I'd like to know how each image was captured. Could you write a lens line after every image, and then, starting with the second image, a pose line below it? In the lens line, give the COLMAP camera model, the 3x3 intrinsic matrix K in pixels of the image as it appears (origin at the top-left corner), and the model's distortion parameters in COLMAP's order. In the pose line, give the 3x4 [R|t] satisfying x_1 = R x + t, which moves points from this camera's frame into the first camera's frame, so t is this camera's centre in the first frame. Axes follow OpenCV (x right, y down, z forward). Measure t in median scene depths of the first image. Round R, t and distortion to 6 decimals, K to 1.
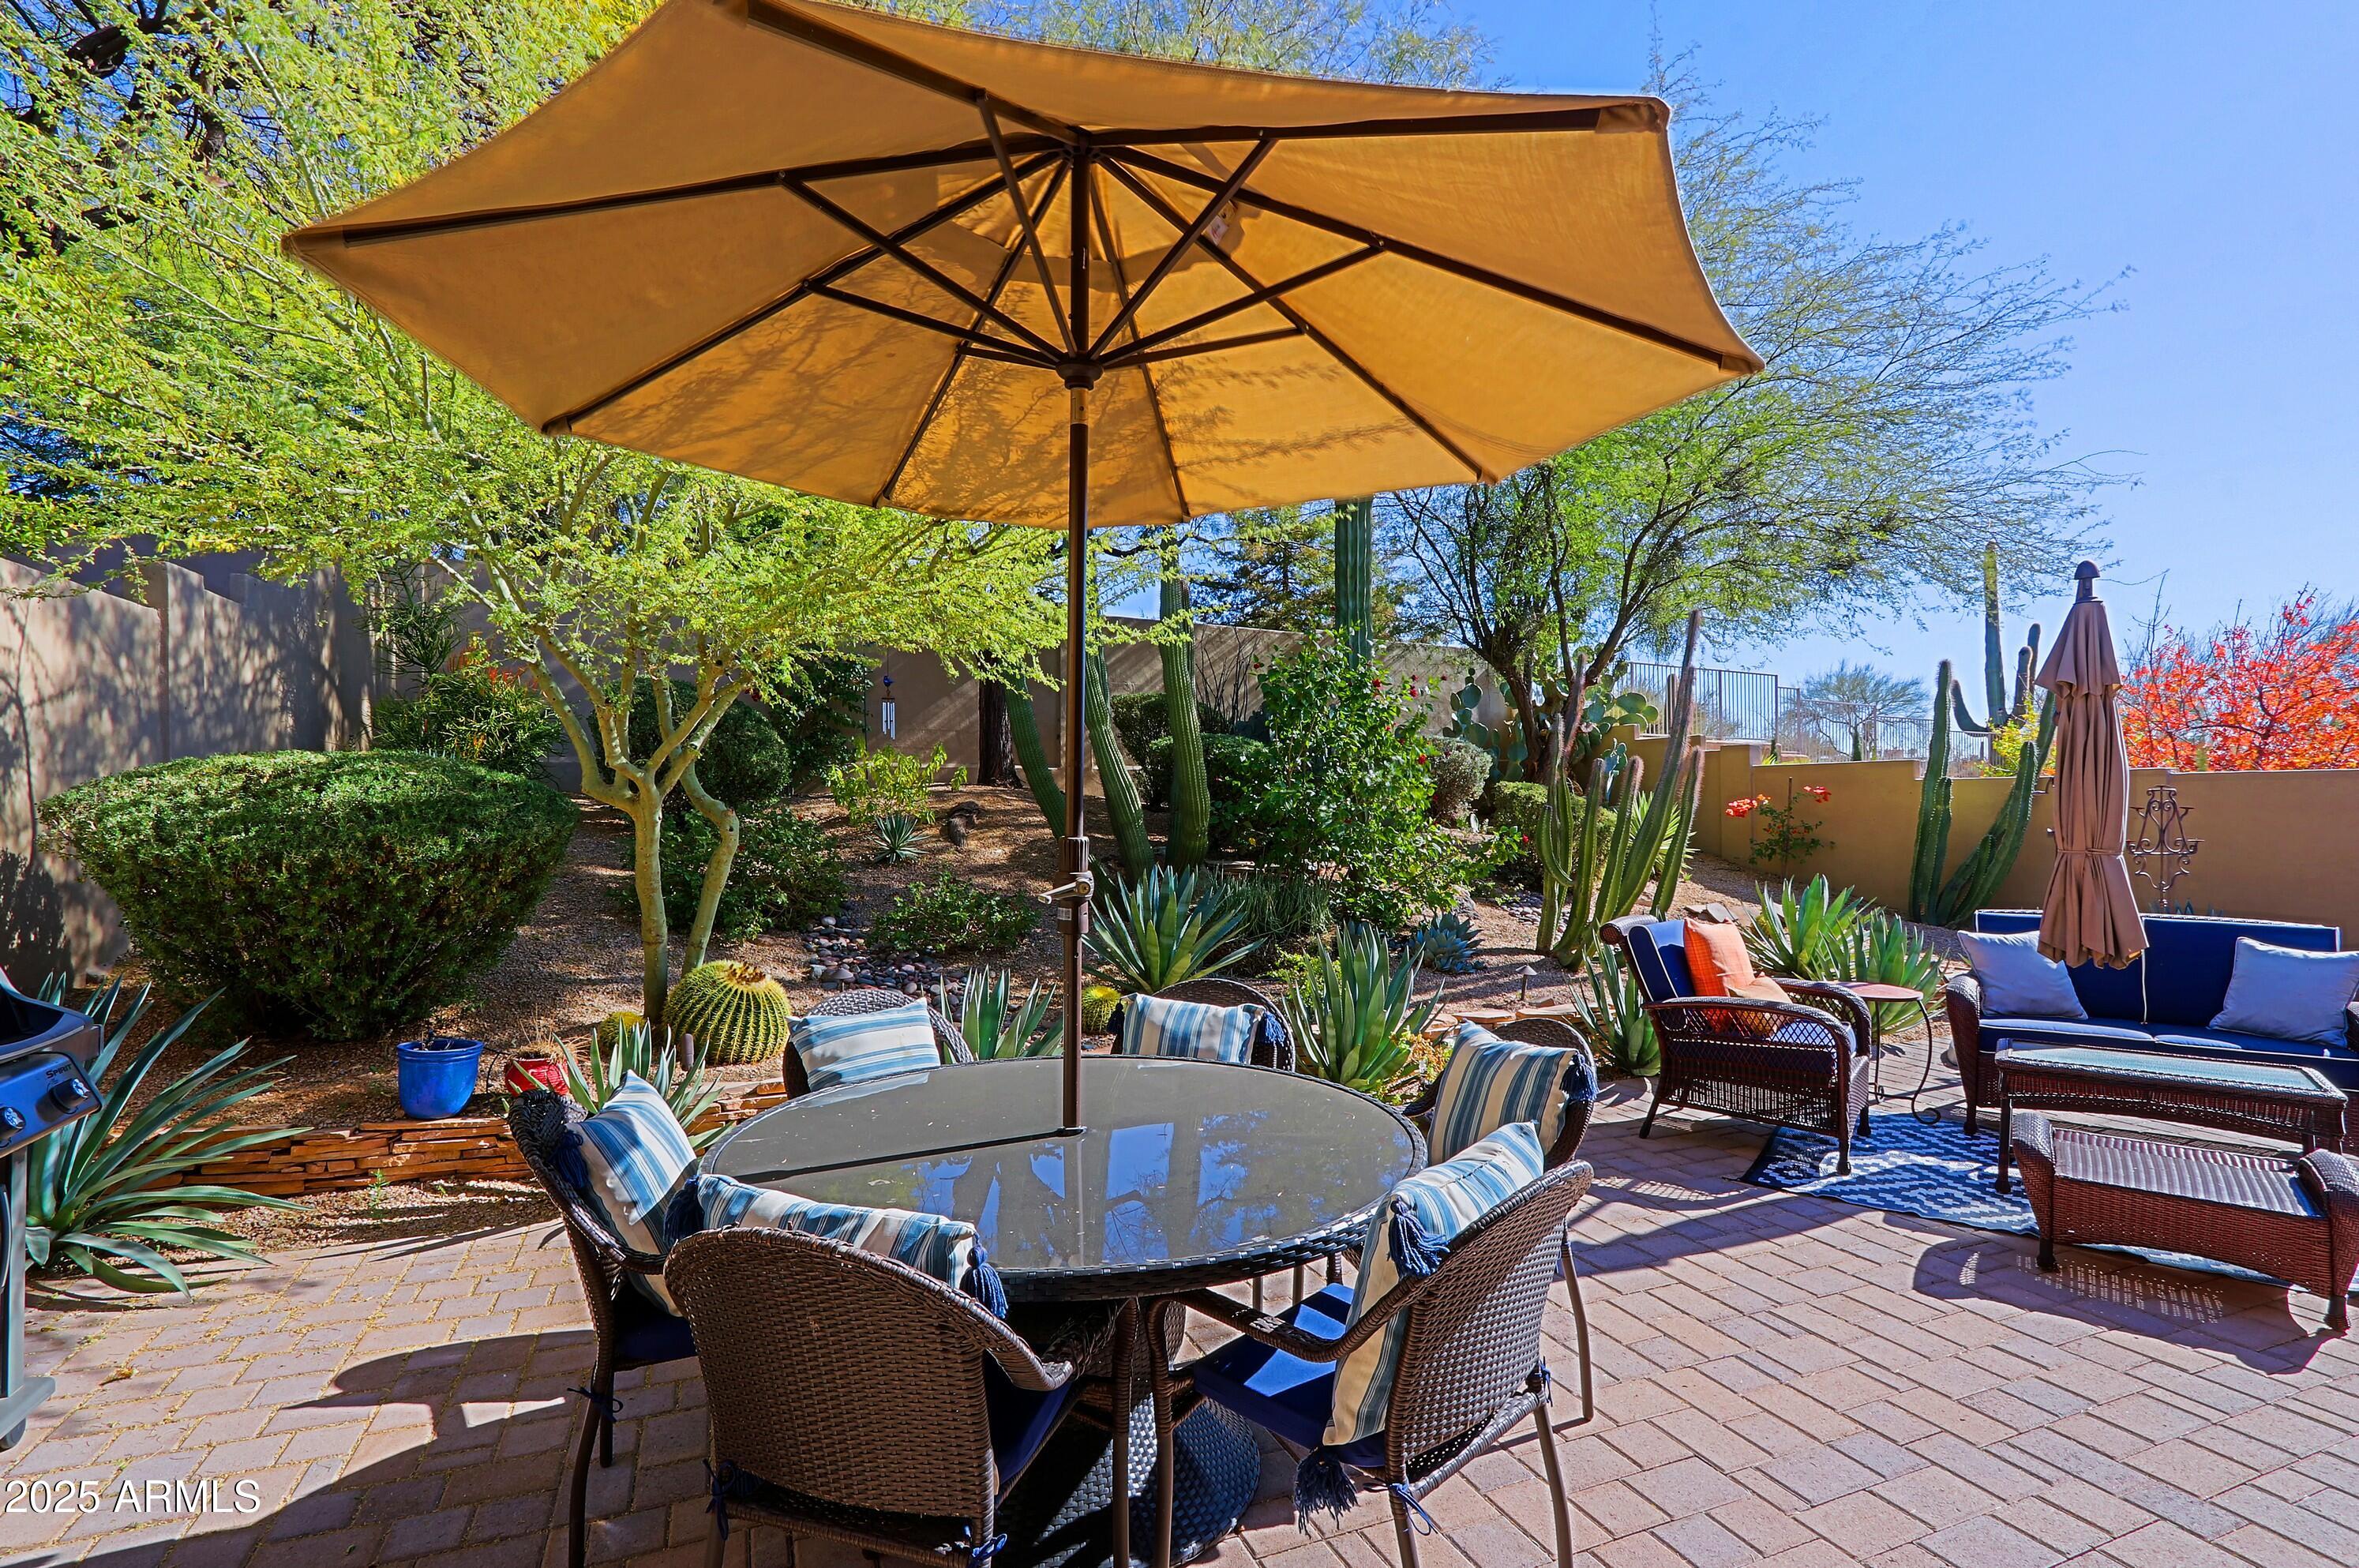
lens RADIAL K [[1108.6, 0, 1188.5], [0, 1108.6, 776.5], [0, 0, 1]] dist [-0.014597, 0.001368]
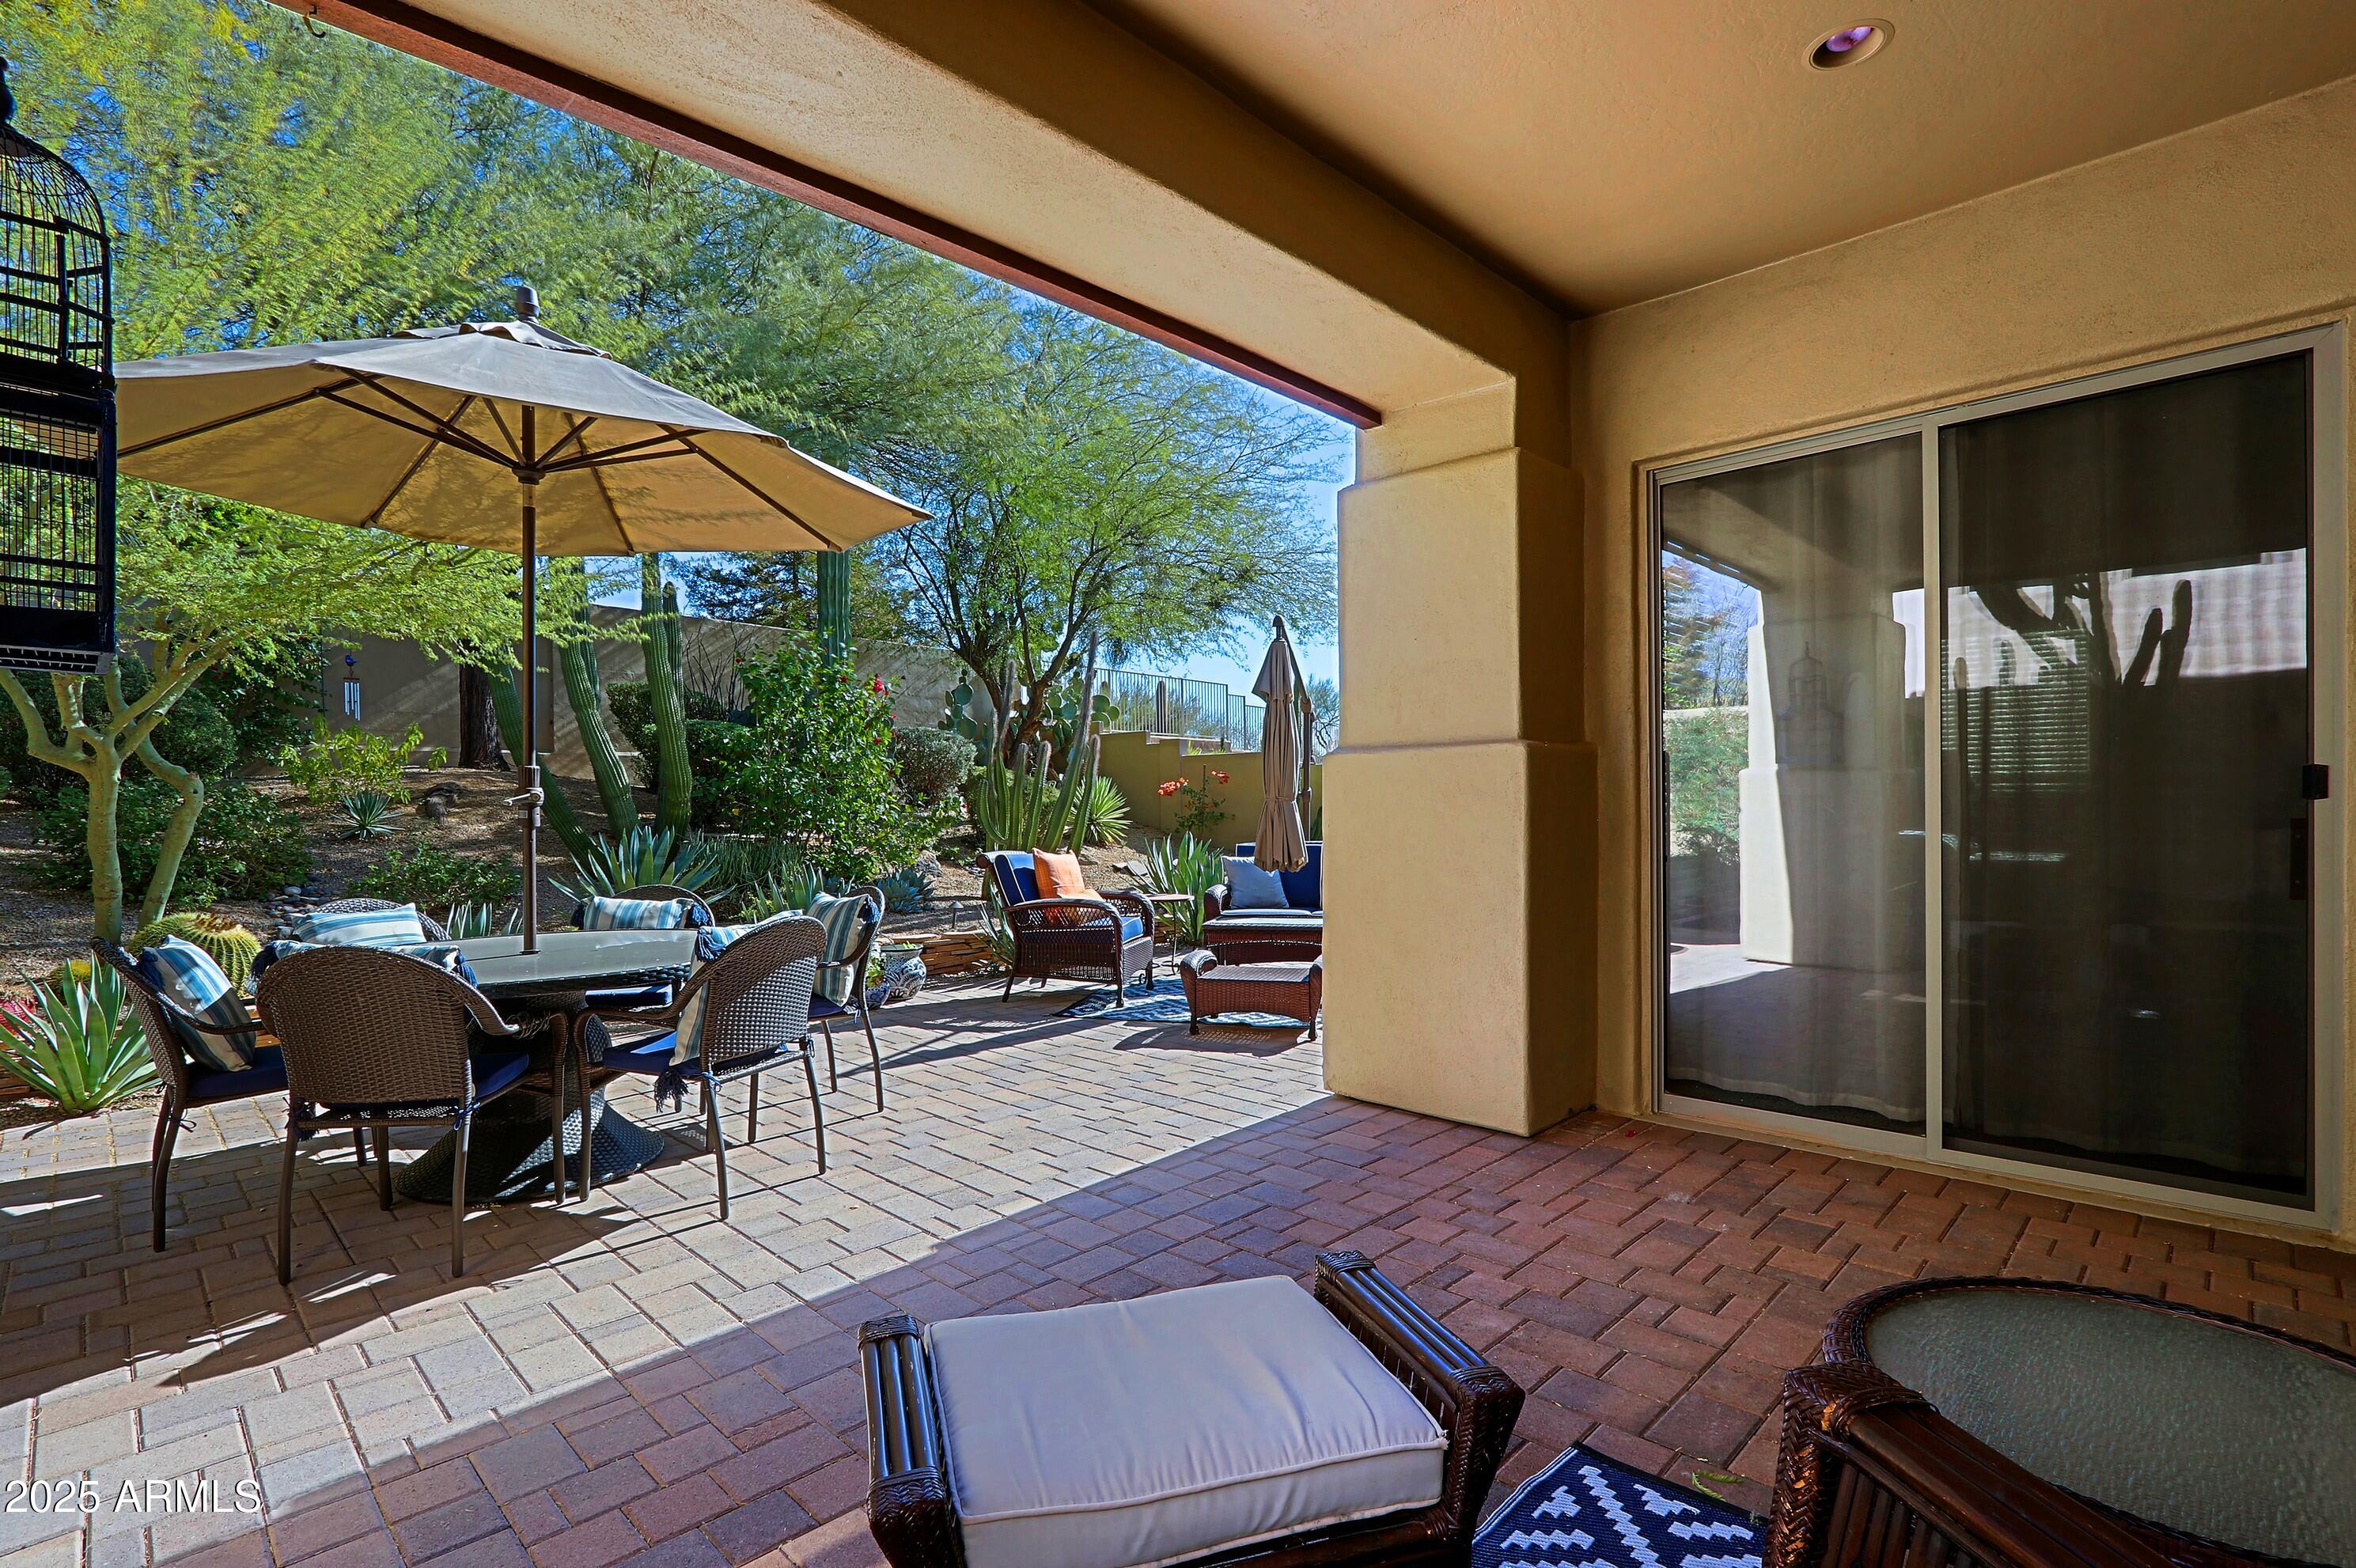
lens RADIAL K [[1104.7, 0, 1186.0], [0, 1104.7, 802.9], [0, 0, 1]] dist [-0.010473, 0.000126]
pose [[0.922665, -0.007739, 0.385525, 0.062192], [-0.001582, 0.999714, 0.023856, 0.027151], [-0.385600, -0.022621, 0.922389, -0.324728]]
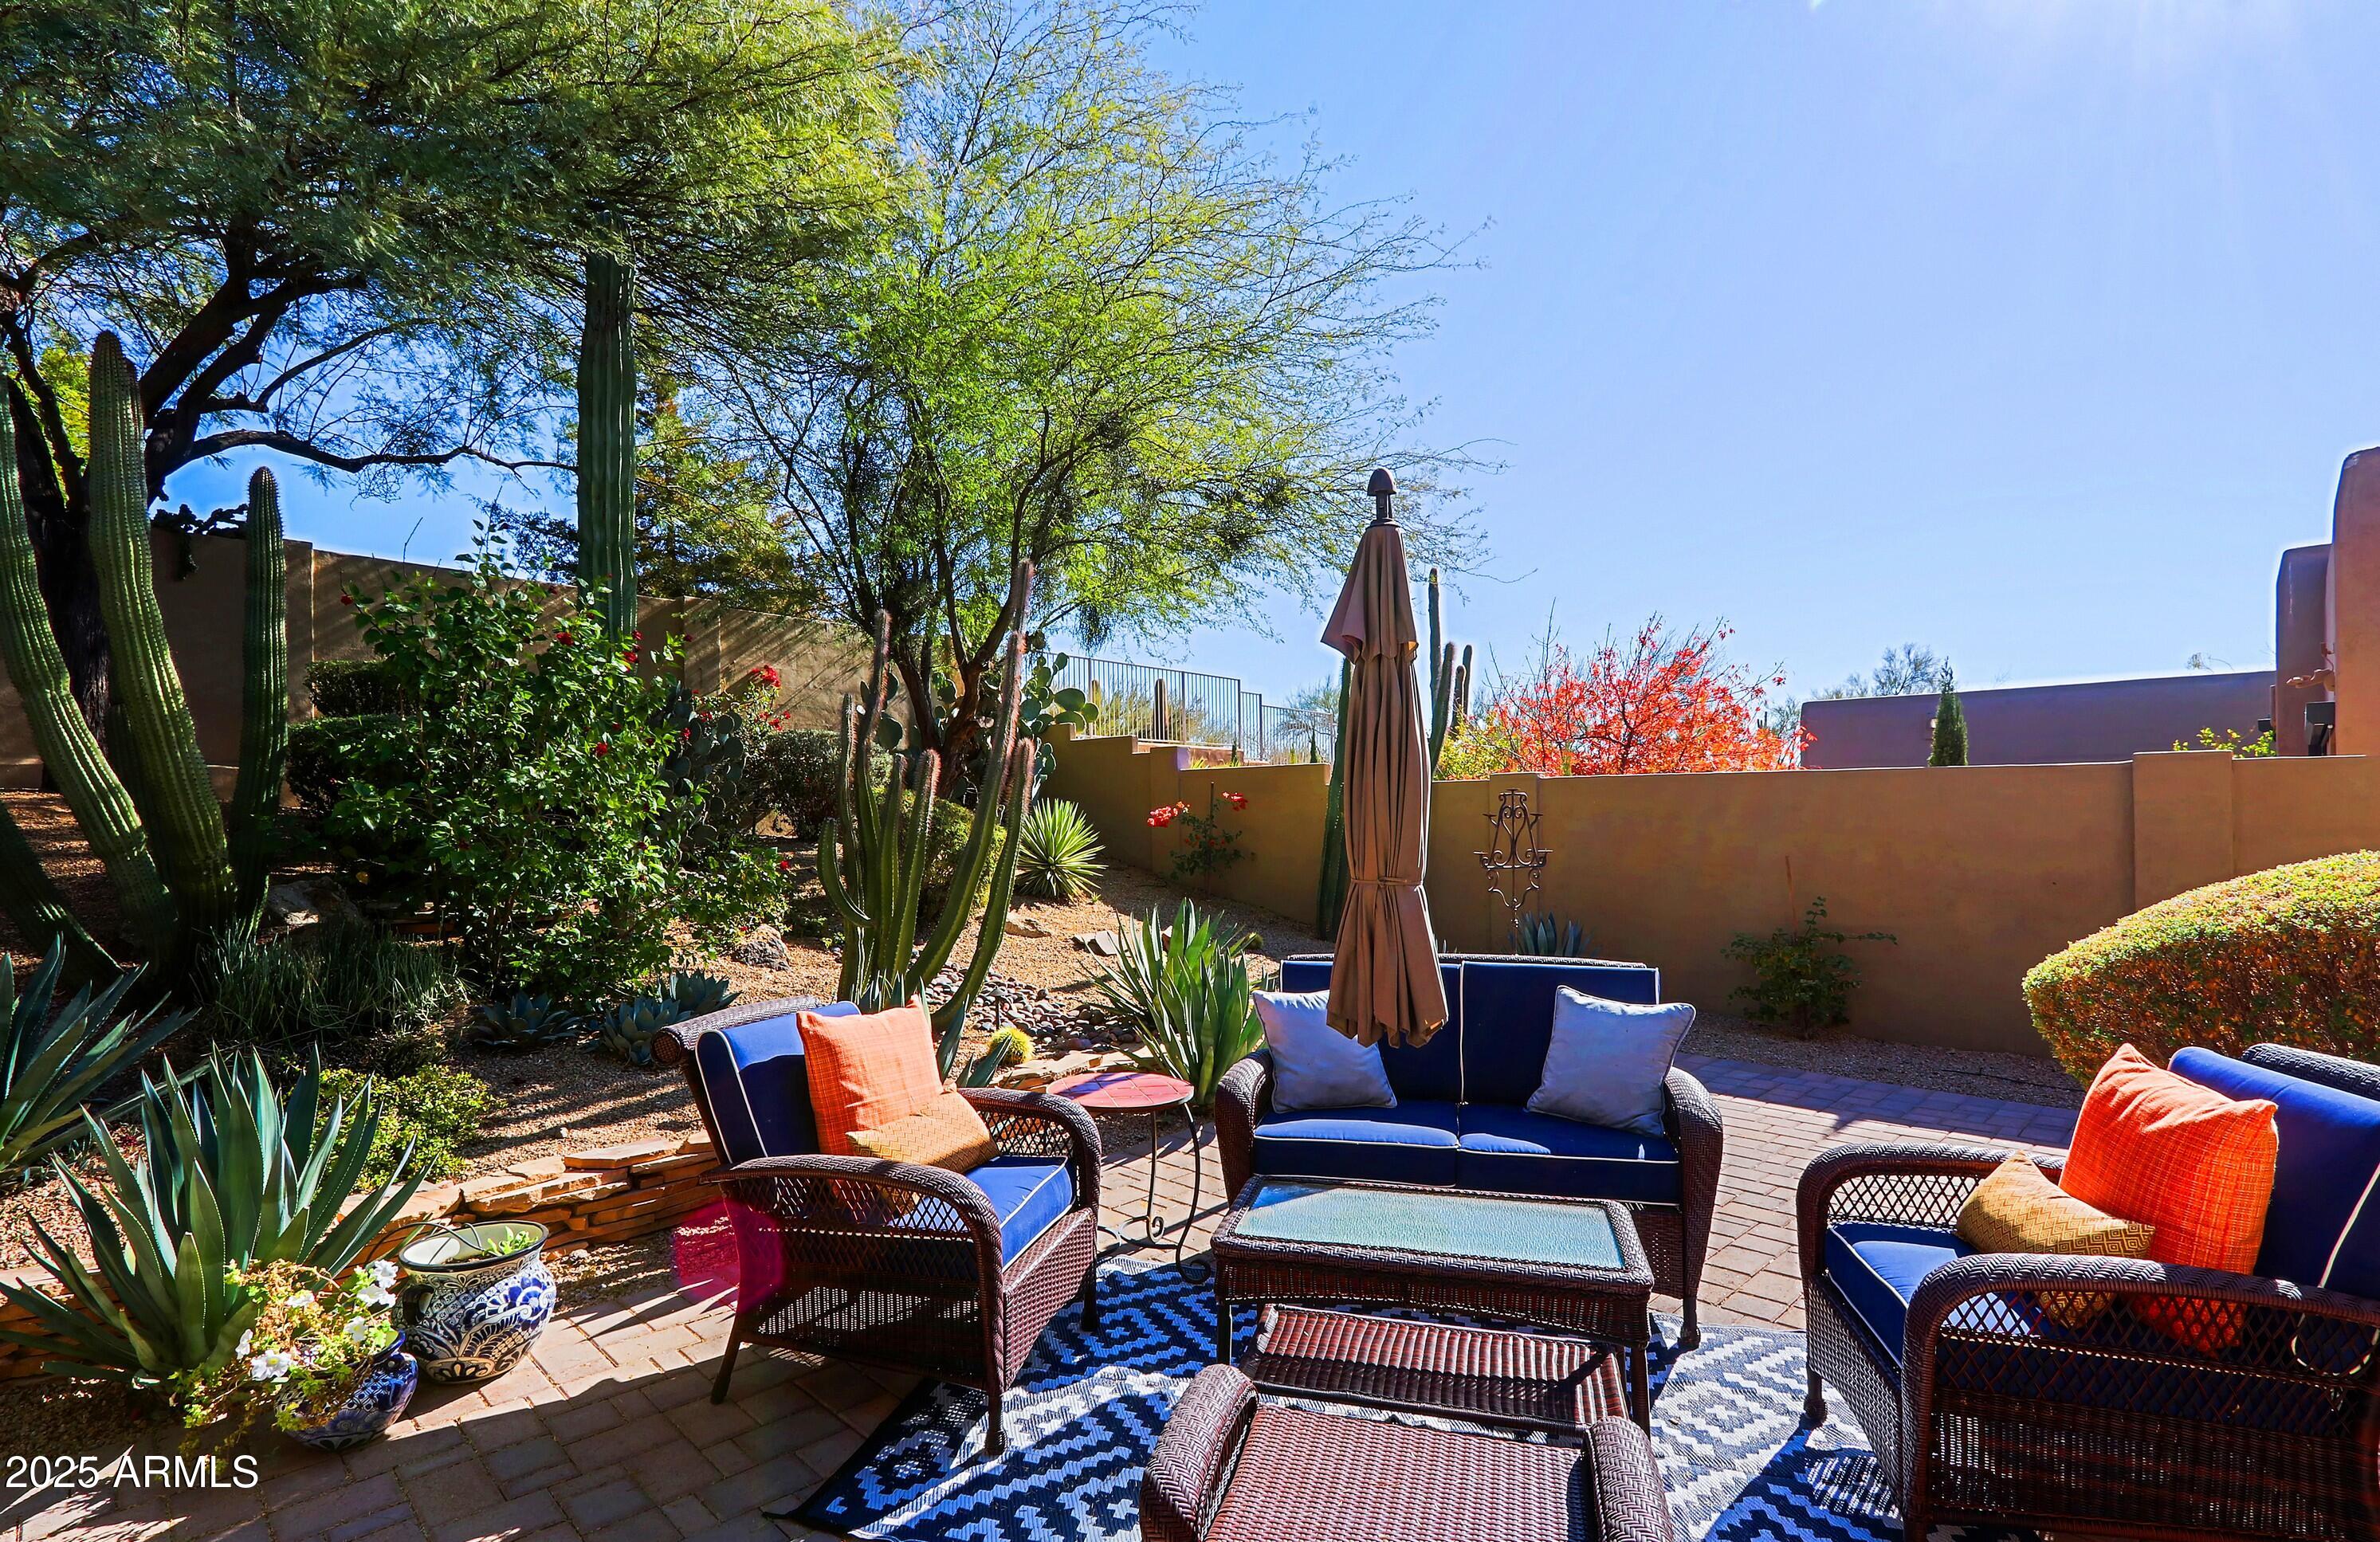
lens RADIAL K [[1120.8, 0, 1190.0], [0, 1120.8, 771.0], [0, 0, 1]] dist [-0.020329, -0.000039]
pose [[0.923195, 0.006391, 0.384278, 0.330522], [-0.001607, 0.999917, -0.012770, 0.005950], [-0.384328, 0.011172, 0.923129, 0.295911]]
